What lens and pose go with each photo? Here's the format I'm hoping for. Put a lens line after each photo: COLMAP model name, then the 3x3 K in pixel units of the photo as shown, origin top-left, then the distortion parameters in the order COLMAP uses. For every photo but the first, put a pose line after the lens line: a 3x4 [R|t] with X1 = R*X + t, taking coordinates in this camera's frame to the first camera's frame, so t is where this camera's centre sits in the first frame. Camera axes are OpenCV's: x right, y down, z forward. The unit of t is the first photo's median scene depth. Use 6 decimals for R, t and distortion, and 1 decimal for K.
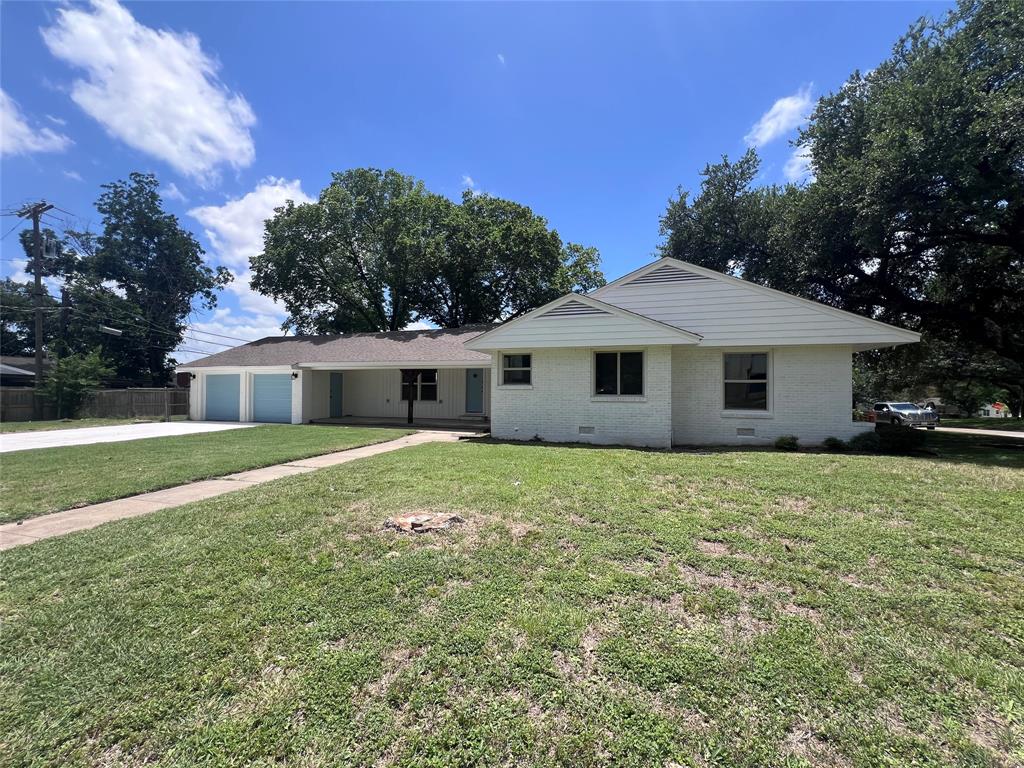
lens RADIAL K [[411.5, 0, 511.9], [0, 411.5, 386.2], [0, 0, 1]] dist [-0.006429, 0.002610]
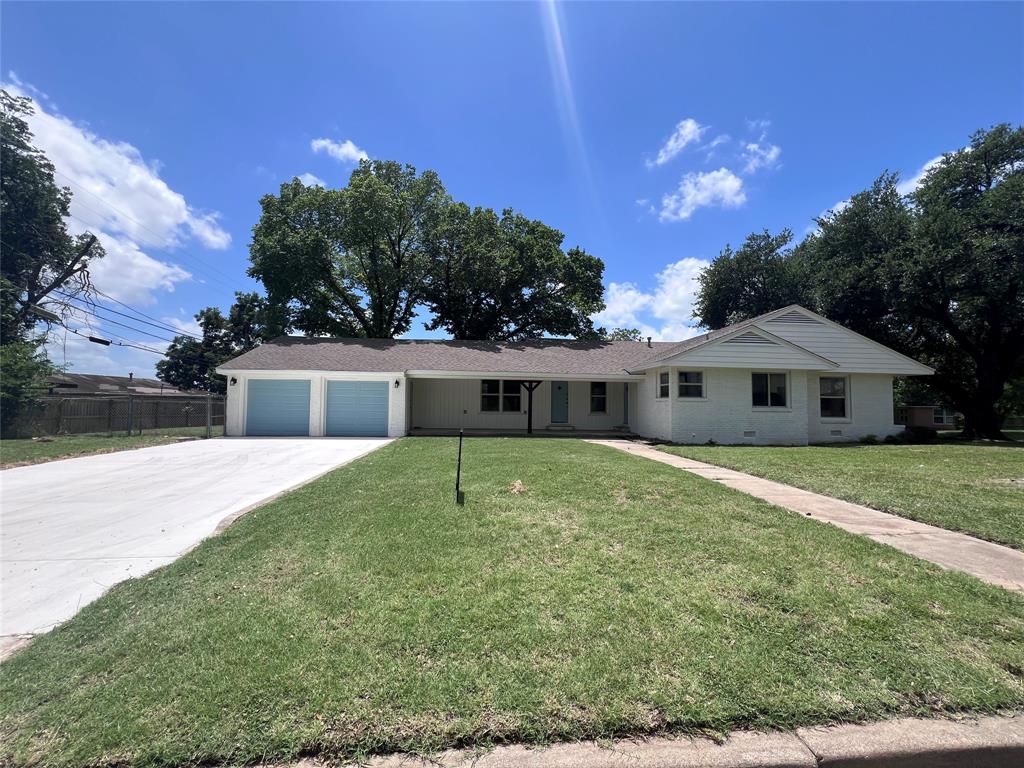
lens RADIAL K [[411.5, 0, 511.9], [0, 411.5, 386.2], [0, 0, 1]] dist [-0.006429, 0.002610]
pose [[0.927781, 0.022822, 0.372425, -0.903836], [-0.011983, 0.999435, -0.031393, 0.007477], [-0.372932, 0.024663, 0.927531, 0.092425]]
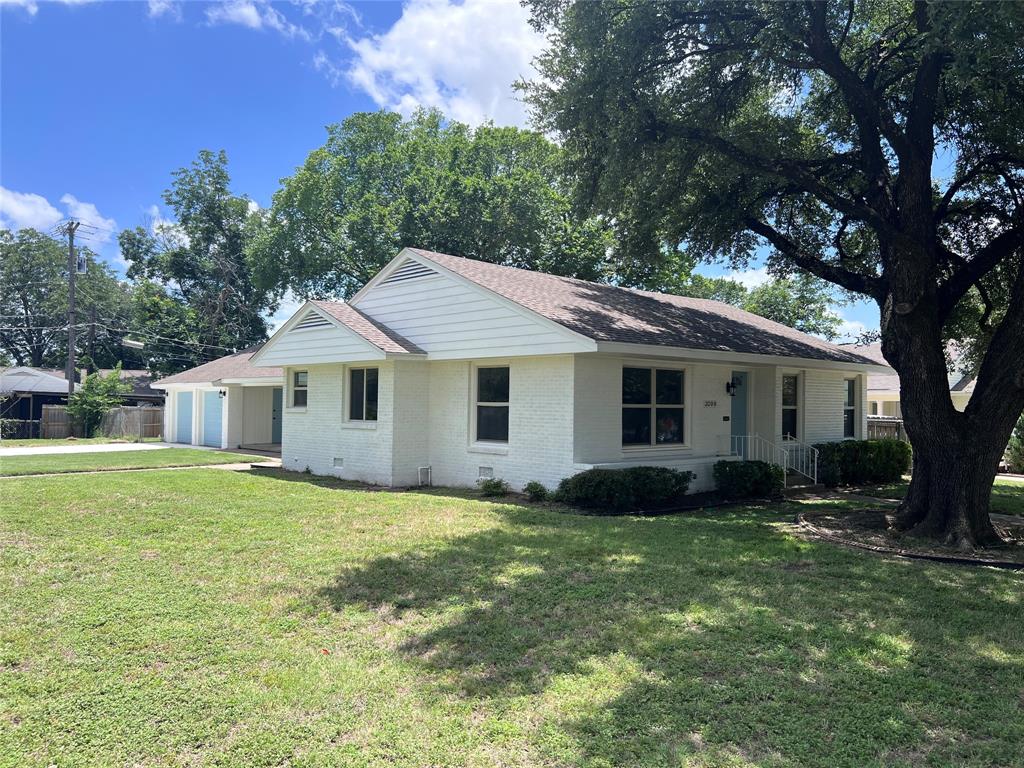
lens RADIAL K [[786.9, 0, 512.0], [0, 786.9, 384.0], [0, 0, 1]] dist [0.008740, 0.002503]
pose [[0.864549, -0.007914, -0.502486, 1.207957], [-0.003838, 0.999743, -0.022350, -0.016116], [0.502534, 0.021251, 0.864296, -0.198422]]
